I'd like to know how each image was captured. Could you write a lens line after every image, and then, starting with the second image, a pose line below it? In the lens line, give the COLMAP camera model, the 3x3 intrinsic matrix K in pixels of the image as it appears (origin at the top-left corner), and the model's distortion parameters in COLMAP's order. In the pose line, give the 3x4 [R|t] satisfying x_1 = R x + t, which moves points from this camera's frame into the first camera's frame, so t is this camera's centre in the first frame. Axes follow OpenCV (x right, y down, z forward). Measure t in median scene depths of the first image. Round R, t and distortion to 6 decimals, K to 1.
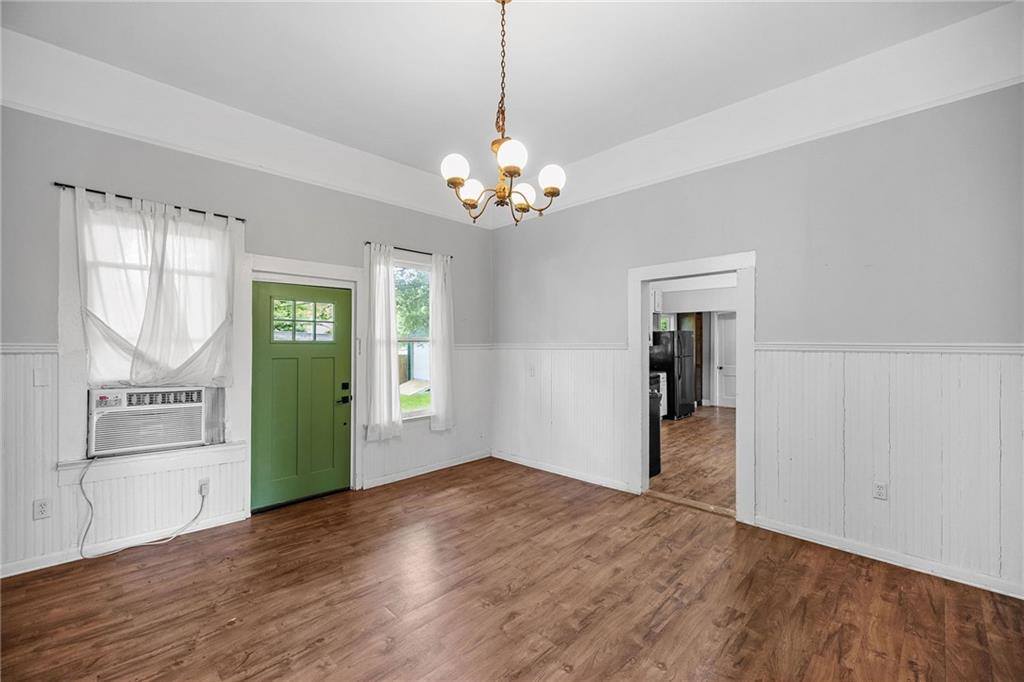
lens RADIAL K [[431.0, 0, 508.6], [0, 431.0, 341.4], [0, 0, 1]] dist [-0.000613, -0.000051]
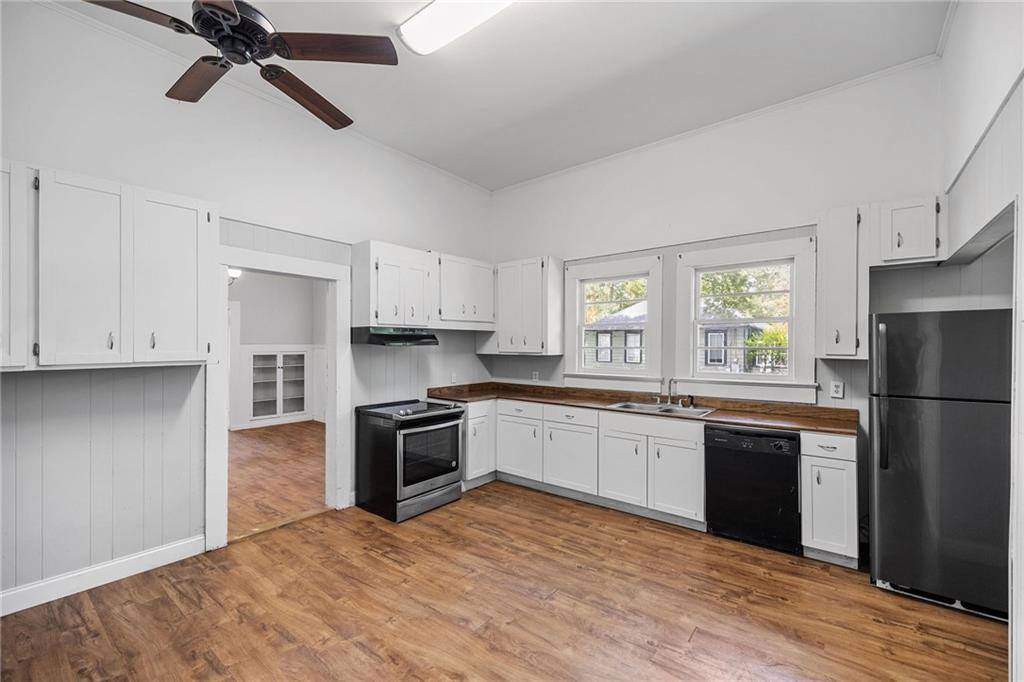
lens RADIAL K [[431.0, 0, 508.6], [0, 431.0, 341.4], [0, 0, 1]] dist [-0.000613, -0.000051]
pose [[0.099816, -0.002986, -0.995001, 1.444849], [0.004945, 0.999985, -0.002505, -0.008924], [0.994994, -0.004670, 0.099829, 1.451275]]
